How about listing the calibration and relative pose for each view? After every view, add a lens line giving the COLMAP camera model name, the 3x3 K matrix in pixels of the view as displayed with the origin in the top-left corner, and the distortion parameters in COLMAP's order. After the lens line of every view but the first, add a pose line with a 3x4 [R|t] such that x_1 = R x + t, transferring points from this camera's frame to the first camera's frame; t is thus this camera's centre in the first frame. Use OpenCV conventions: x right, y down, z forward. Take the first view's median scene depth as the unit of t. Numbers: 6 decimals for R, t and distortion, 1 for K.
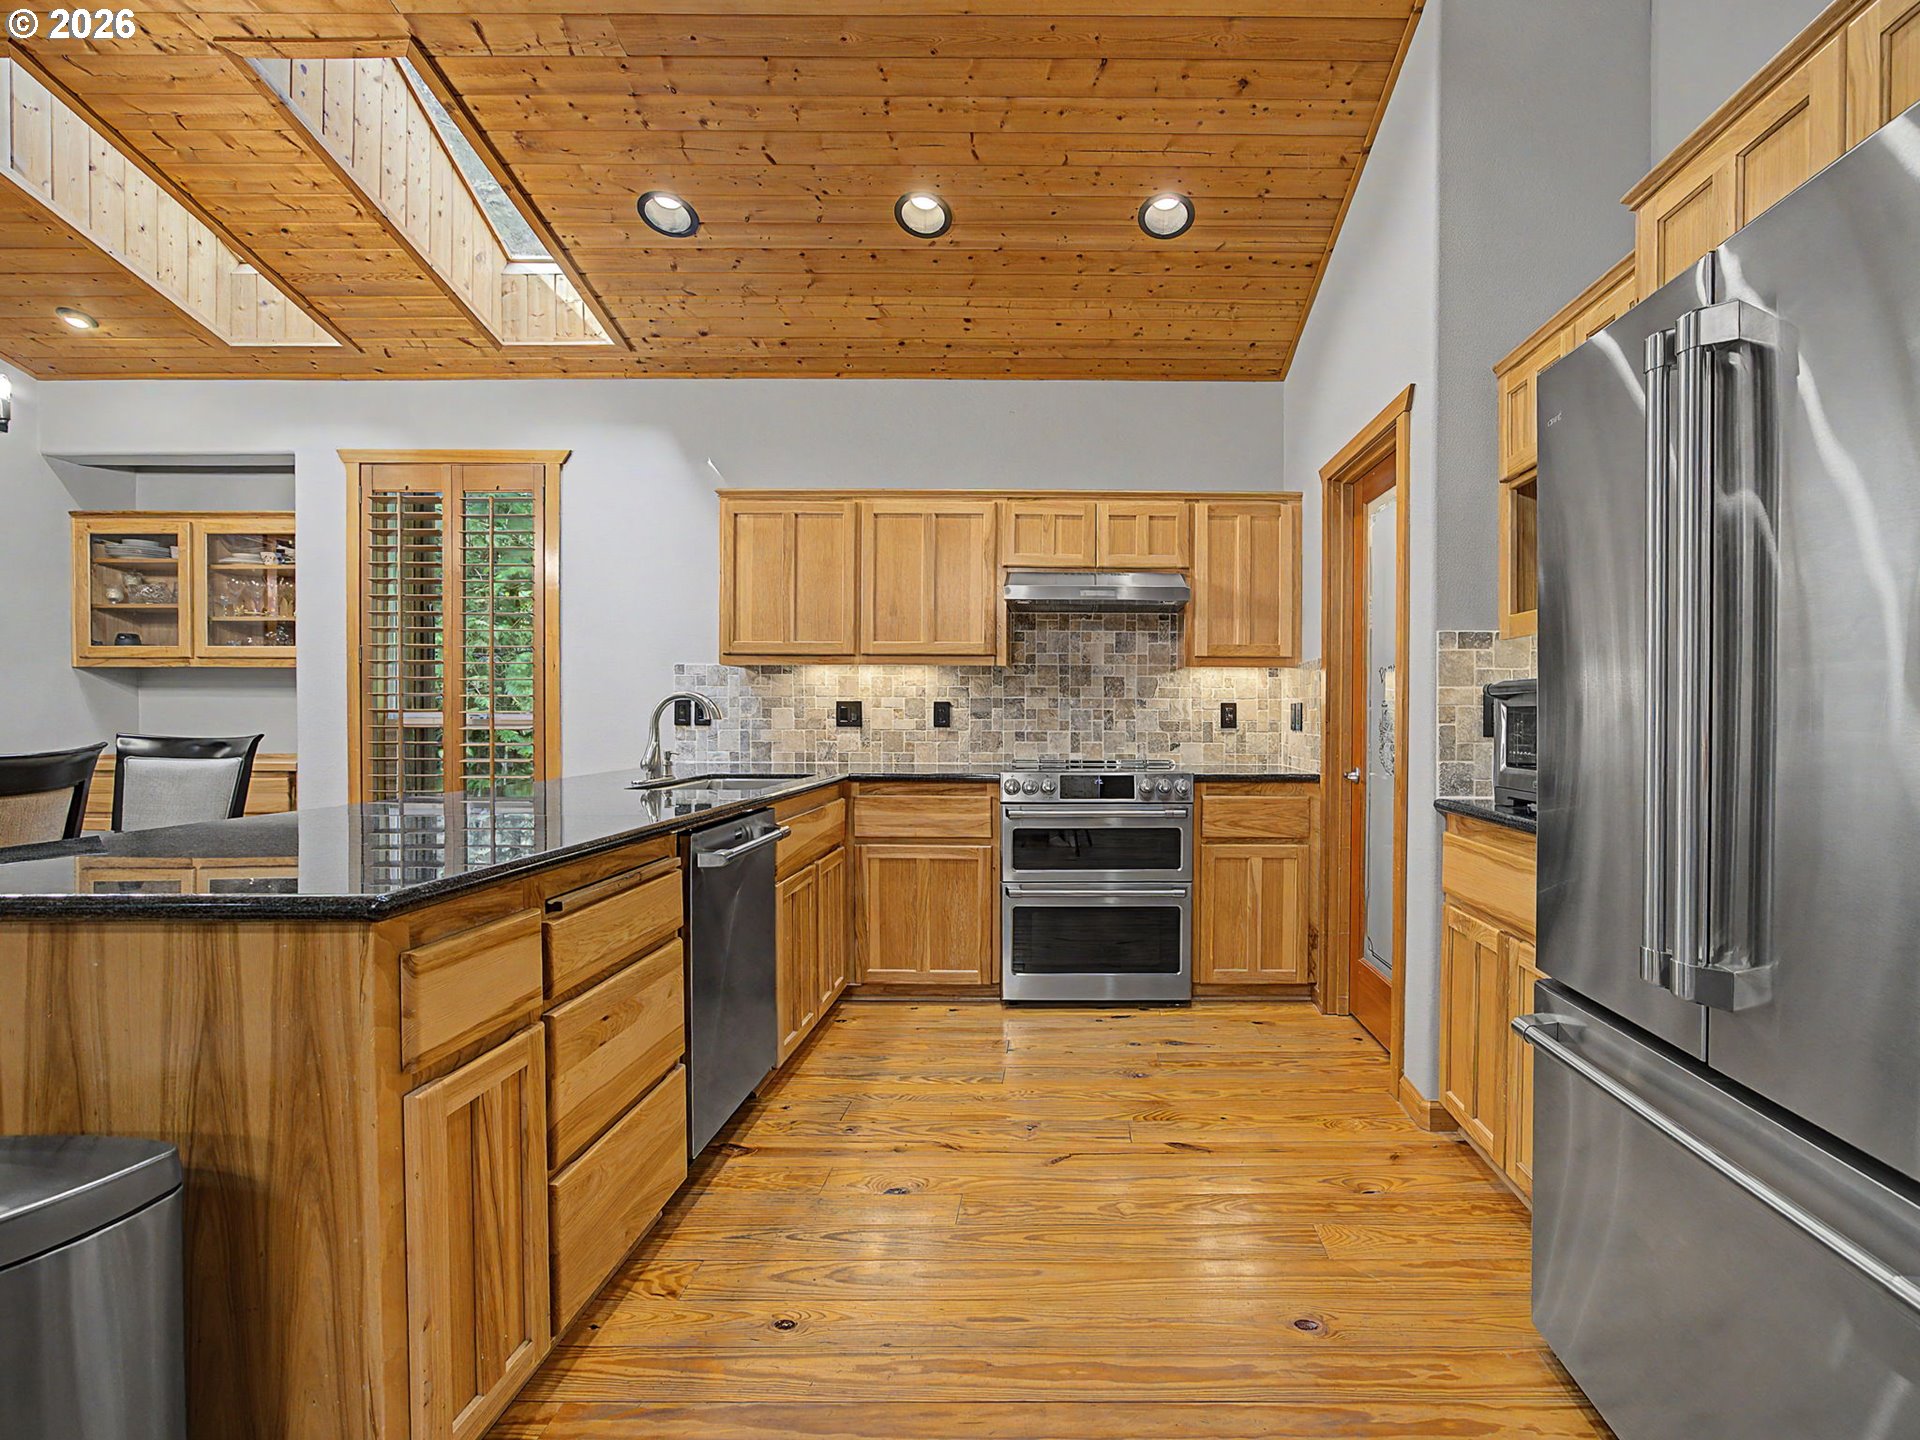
lens RADIAL K [[837.3, 0, 960.0], [0, 837.3, 720.0], [0, 0, 1]] dist [-0.026455, 0.011278]
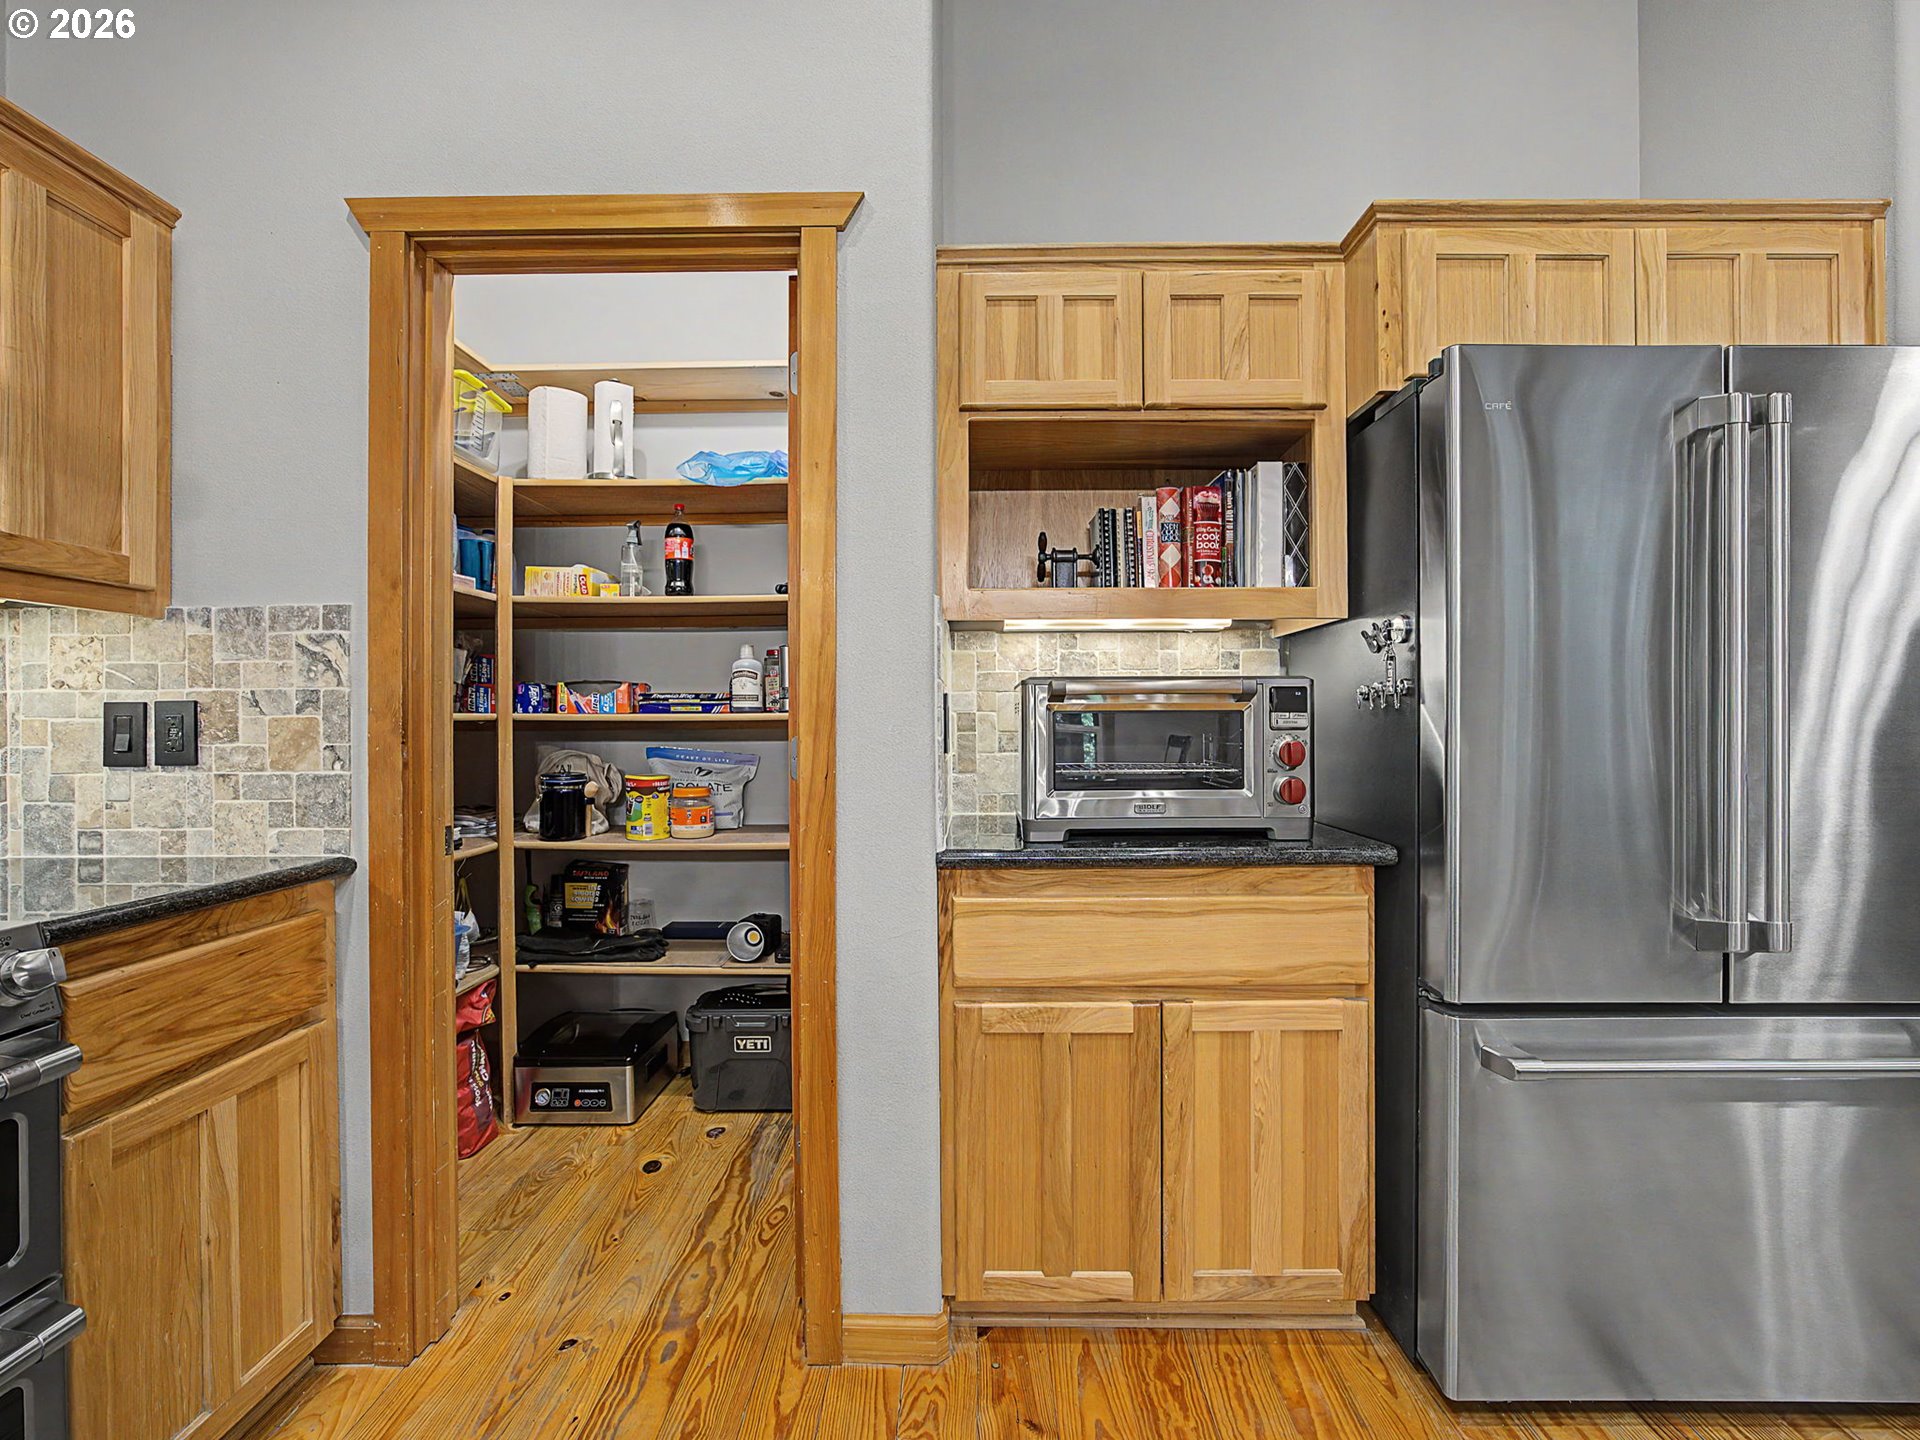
lens RADIAL K [[837.3, 0, 960.0], [0, 837.3, 720.0], [0, 0, 1]] dist [-0.026455, 0.011278]
pose [[-0.110673, -0.001580, 0.993856, -0.060784], [0.012381, 0.999919, 0.002968, -0.007569], [-0.993780, 0.012634, -0.110644, 0.710565]]
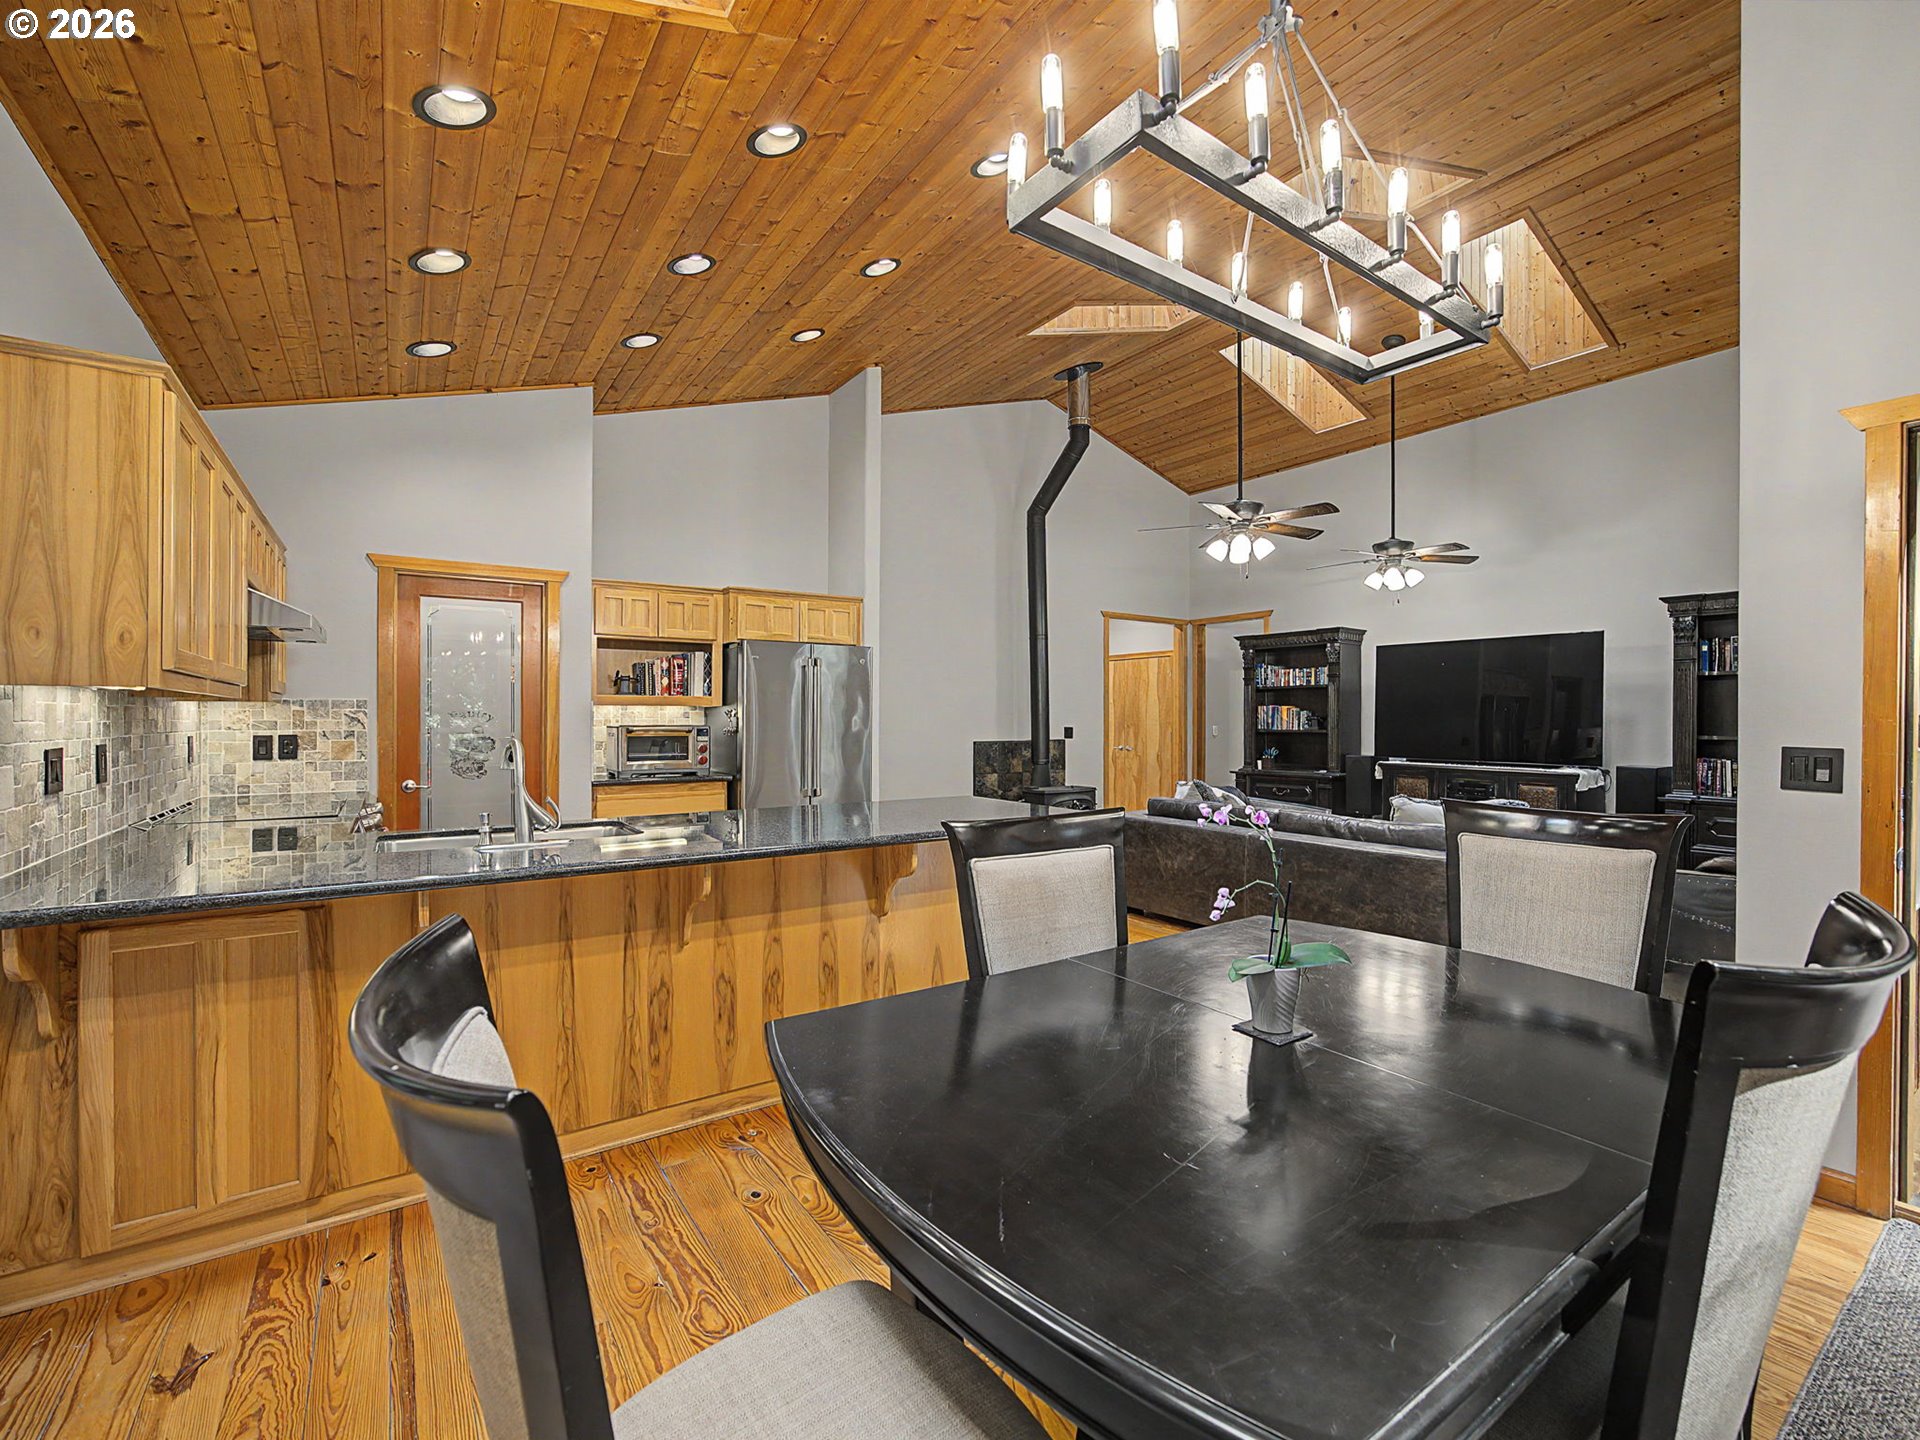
lens RADIAL K [[837.3, 0, 960.0], [0, 837.3, 720.0], [0, 0, 1]] dist [-0.026455, 0.011278]
pose [[-0.668258, -0.003206, 0.743923, -1.068117], [0.003359, 0.999968, 0.007327, -0.047141], [-0.743922, 0.007395, -0.668225, 1.147257]]
